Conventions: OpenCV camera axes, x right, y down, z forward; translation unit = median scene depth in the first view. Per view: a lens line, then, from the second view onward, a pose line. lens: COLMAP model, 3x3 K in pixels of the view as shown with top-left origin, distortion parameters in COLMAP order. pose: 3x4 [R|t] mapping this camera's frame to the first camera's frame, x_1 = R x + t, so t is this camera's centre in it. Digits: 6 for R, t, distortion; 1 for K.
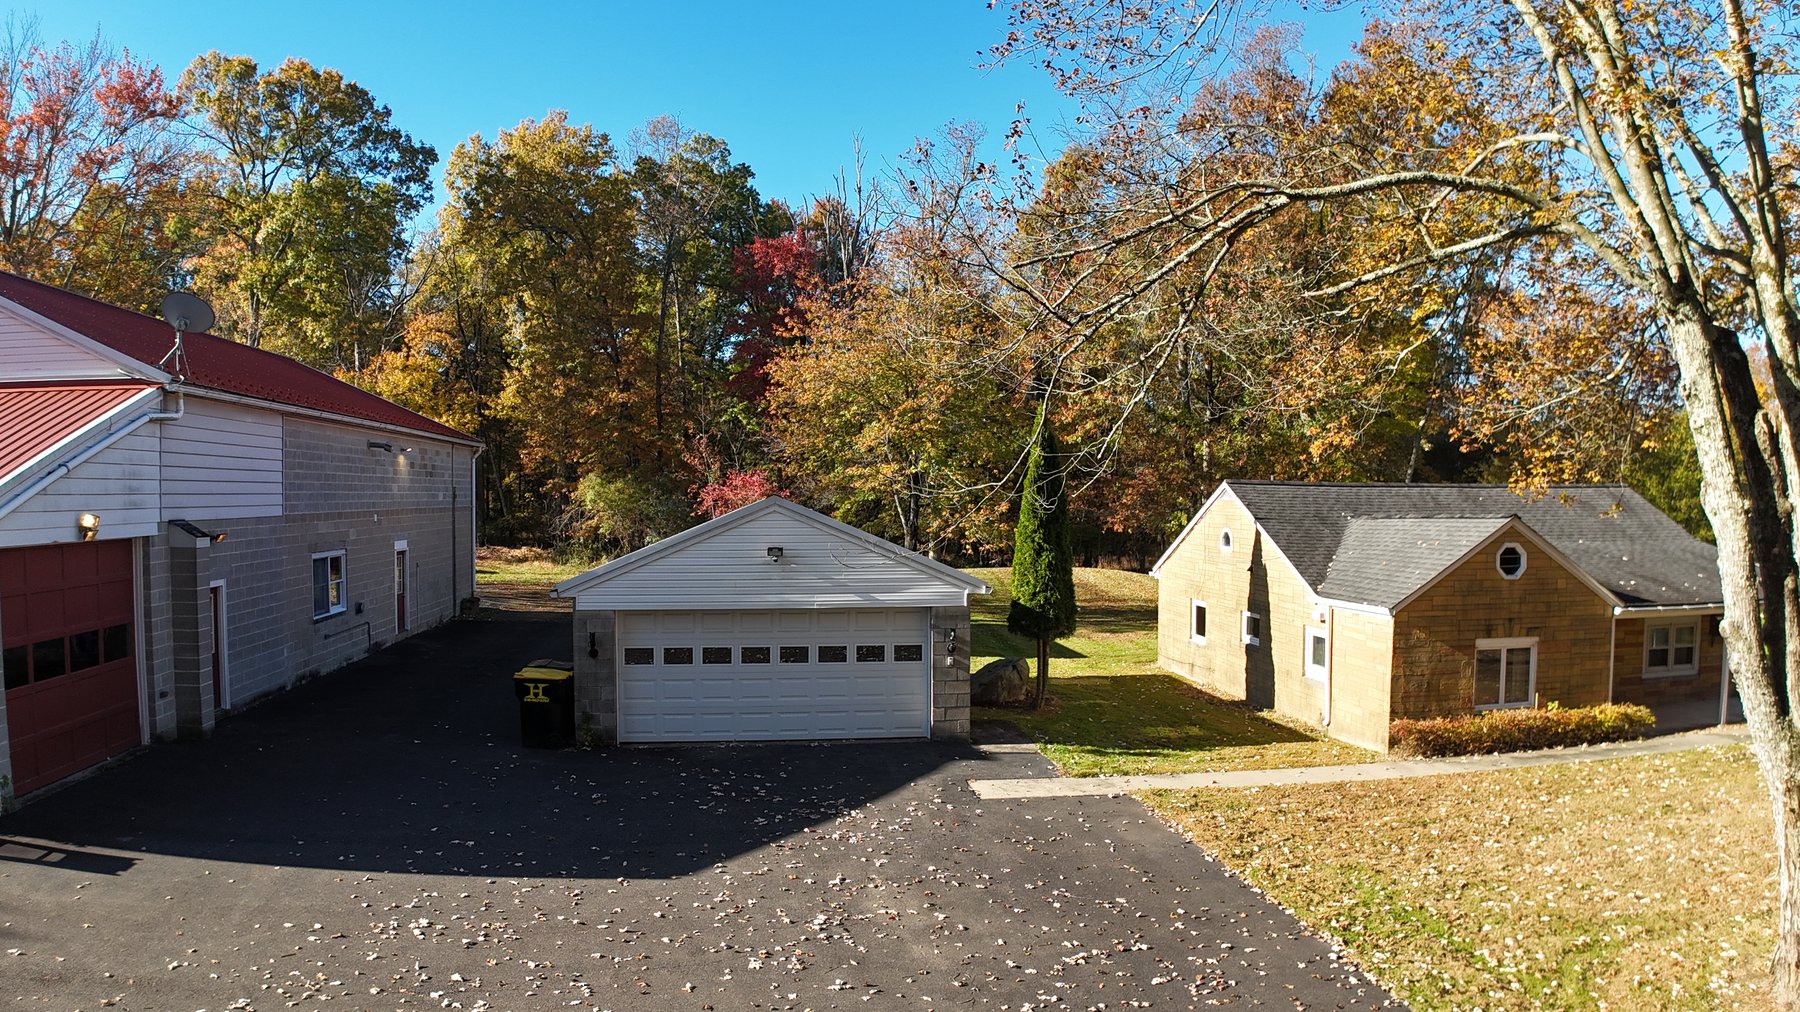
lens RADIAL K [[1110.0, 0, 893.2], [0, 1110.0, 524.9], [0, 0, 1]] dist [-0.179118, 0.017281]
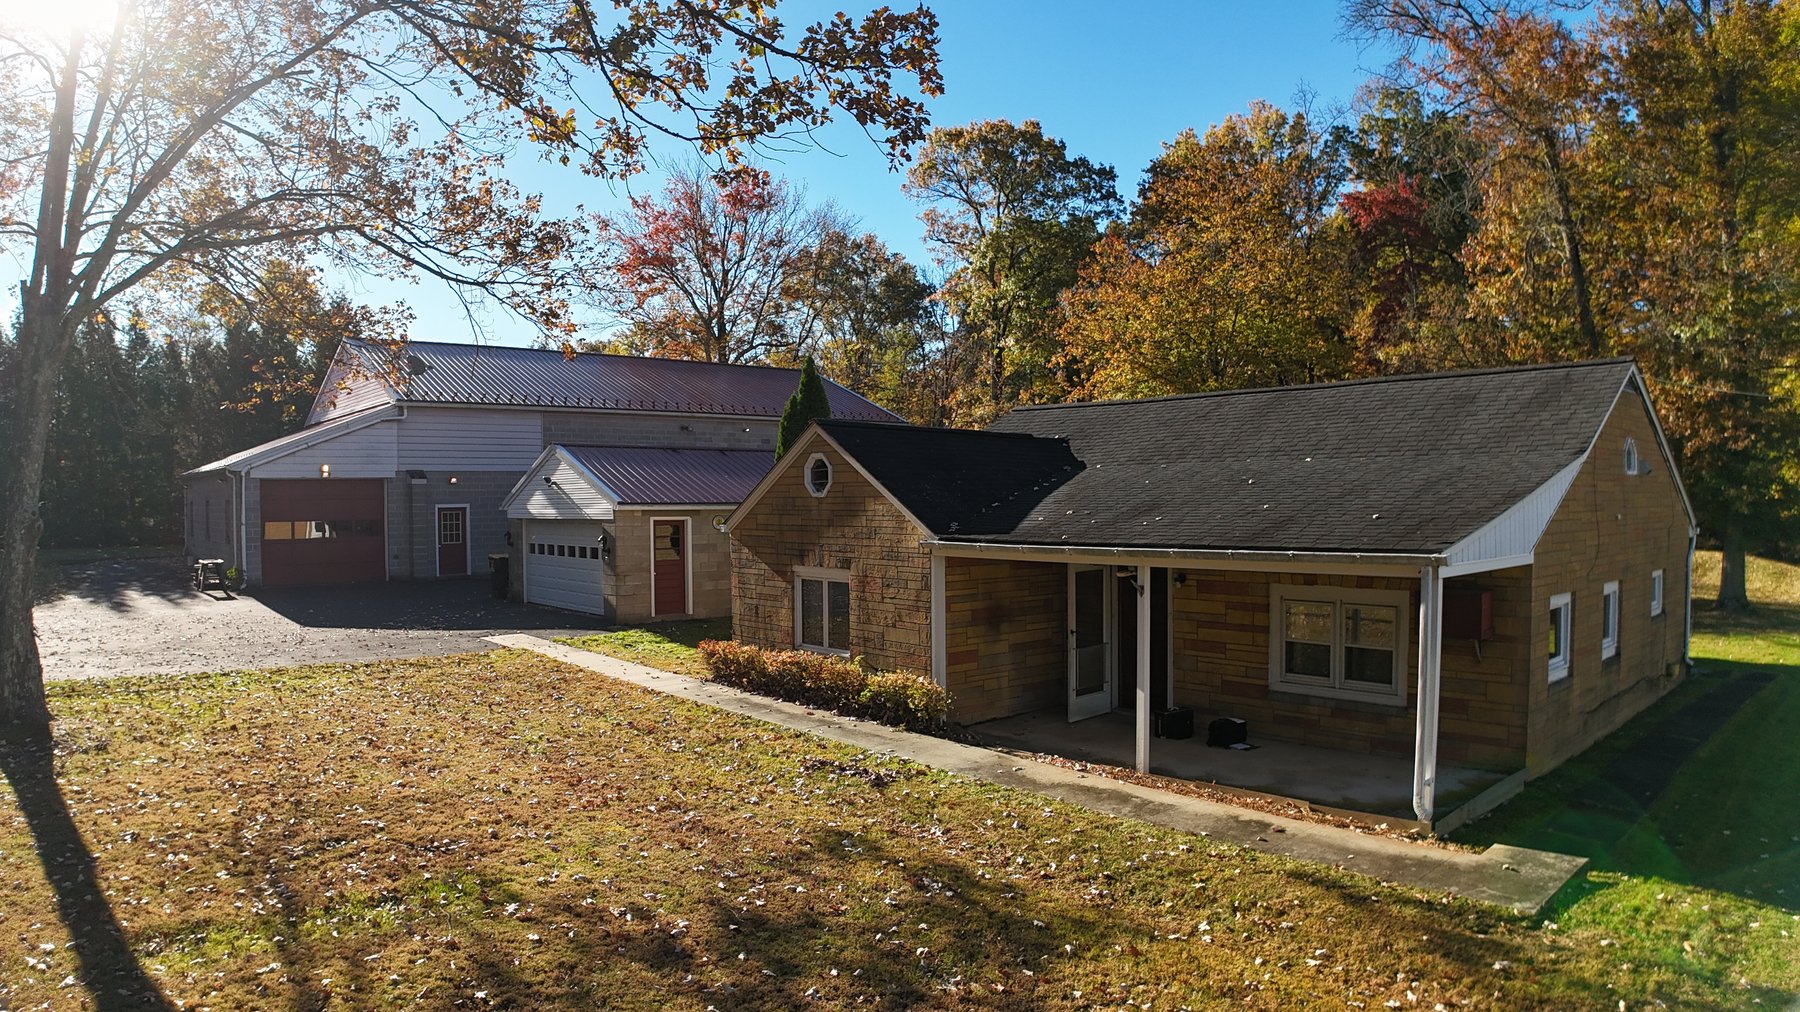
lens RADIAL K [[1110.0, 0, 893.2], [0, 1110.0, 524.9], [0, 0, 1]] dist [-0.179118, 0.017281]
pose [[0.549717, 0.012521, -0.835257, 1.361959], [-0.013450, 0.999891, 0.006138, 0.068253], [0.835243, 0.007860, 0.549825, 0.562610]]
